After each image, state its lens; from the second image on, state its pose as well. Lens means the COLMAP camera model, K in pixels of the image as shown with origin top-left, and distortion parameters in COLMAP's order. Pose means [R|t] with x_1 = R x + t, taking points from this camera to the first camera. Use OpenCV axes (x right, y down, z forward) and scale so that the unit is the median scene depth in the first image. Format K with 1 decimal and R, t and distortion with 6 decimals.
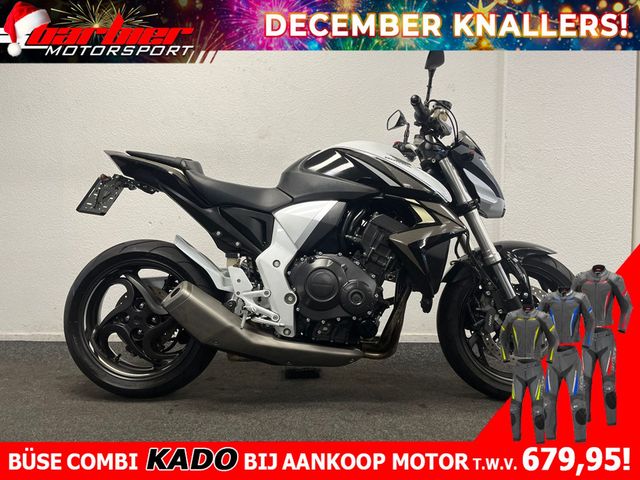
lens RADIAL K [[470.0, 0, 320.0], [0, 470.0, 240.0], [0, 0, 1]] dist [0.000748, -0.000102]
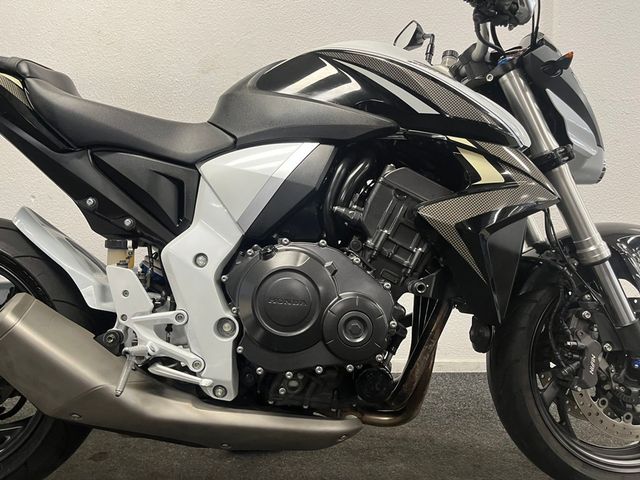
lens RADIAL K [[482.5, 0, 320.0], [0, 482.5, 240.0], [0, 0, 1]] dist [-0.000306, -0.001179]
pose [[0.998867, 0.006172, 0.047194, 0.014182], [-0.006780, 0.999896, 0.012747, 0.019942], [-0.047110, -0.013052, 0.998804, 0.454724]]
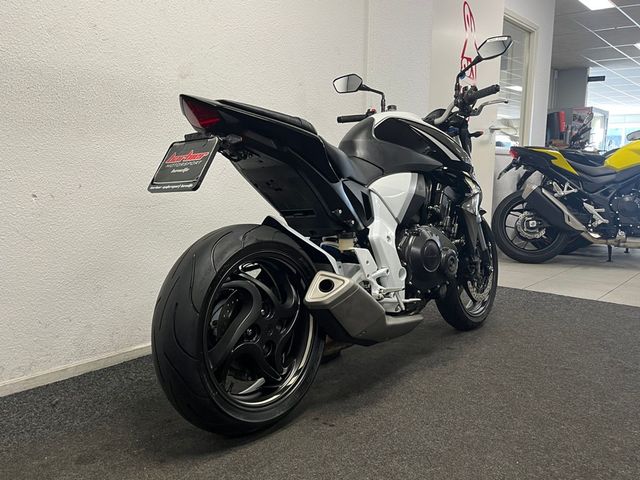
lens RADIAL K [[563.7, 0, 320.0], [0, 563.7, 240.0], [0, 0, 1]] dist [0.002375, 0.002383]
pose [[0.643963, -0.093499, 0.759322, -1.052398], [0.025161, 0.994555, 0.101126, -0.068022], [-0.764643, -0.046016, 0.642809, 0.368097]]
